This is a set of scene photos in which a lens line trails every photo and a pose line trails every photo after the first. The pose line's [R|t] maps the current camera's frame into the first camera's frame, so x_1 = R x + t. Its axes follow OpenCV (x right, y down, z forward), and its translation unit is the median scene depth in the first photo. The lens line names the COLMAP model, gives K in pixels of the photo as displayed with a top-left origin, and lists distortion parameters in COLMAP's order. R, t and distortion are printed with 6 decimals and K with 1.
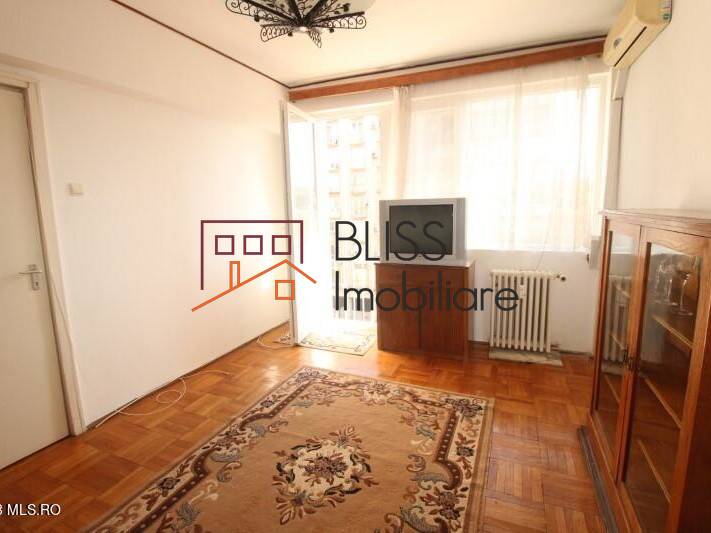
lens RADIAL K [[376.0, 0, 350.5], [0, 376.0, 257.2], [0, 0, 1]] dist [-0.024232, -0.000666]
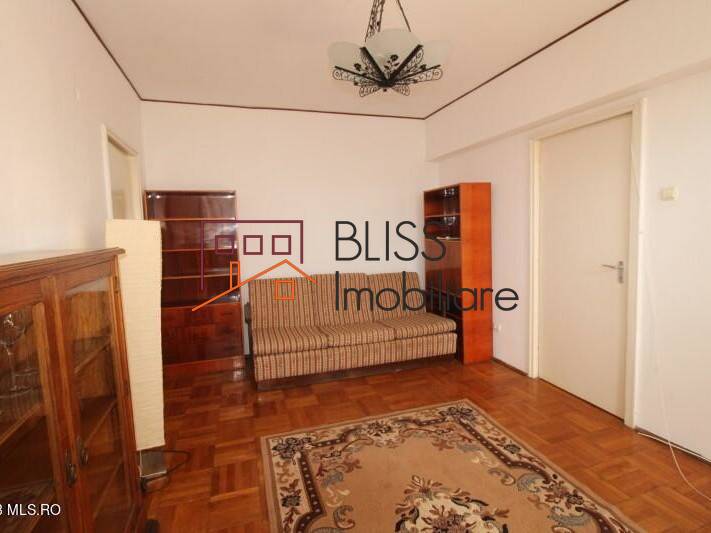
lens RADIAL K [[376.0, 0, 350.5], [0, 376.0, 257.2], [0, 0, 1]] dist [-0.024232, -0.000666]
pose [[-0.760271, 0.102691, -0.641437, 0.584388], [-0.039940, 0.978169, 0.203939, -0.209160], [0.648377, 0.180668, -0.739572, 1.365945]]
